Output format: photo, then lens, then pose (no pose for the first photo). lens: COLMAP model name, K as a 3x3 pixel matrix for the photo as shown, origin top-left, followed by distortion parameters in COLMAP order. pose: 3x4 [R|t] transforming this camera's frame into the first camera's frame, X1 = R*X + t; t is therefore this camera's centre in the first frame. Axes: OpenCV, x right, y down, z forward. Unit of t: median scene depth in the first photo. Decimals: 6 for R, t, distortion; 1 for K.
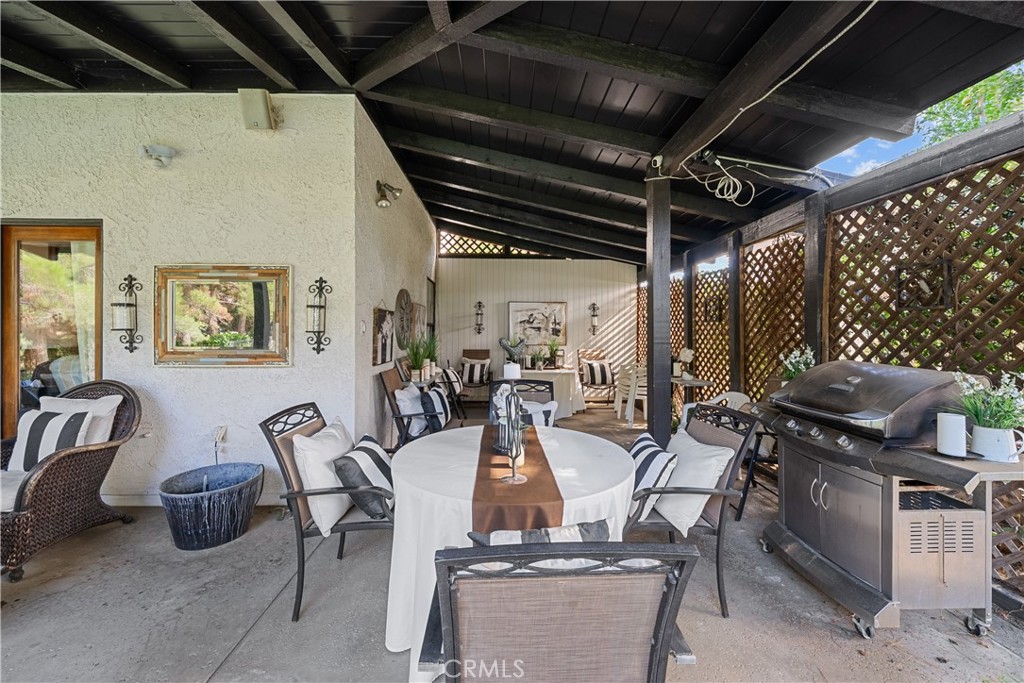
lens RADIAL K [[397.4, 0, 502.8], [0, 397.4, 329.0], [0, 0, 1]] dist [-0.003275, 0.000350]
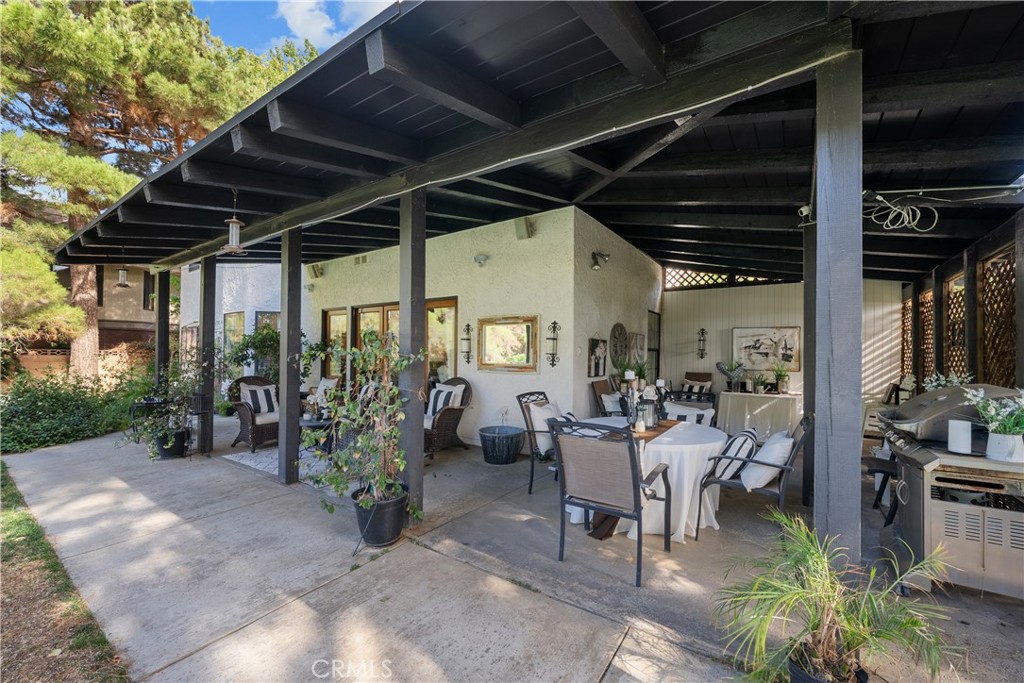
lens RADIAL K [[397.4, 0, 516.4], [0, 397.4, 347.6], [0, 0, 1]] dist [-0.003275, 0.000350]
pose [[0.816083, -0.002406, -0.577929, 0.316967], [-0.007942, 0.999850, -0.015377, 0.006828], [0.577880, 0.017139, 0.815942, -0.378048]]
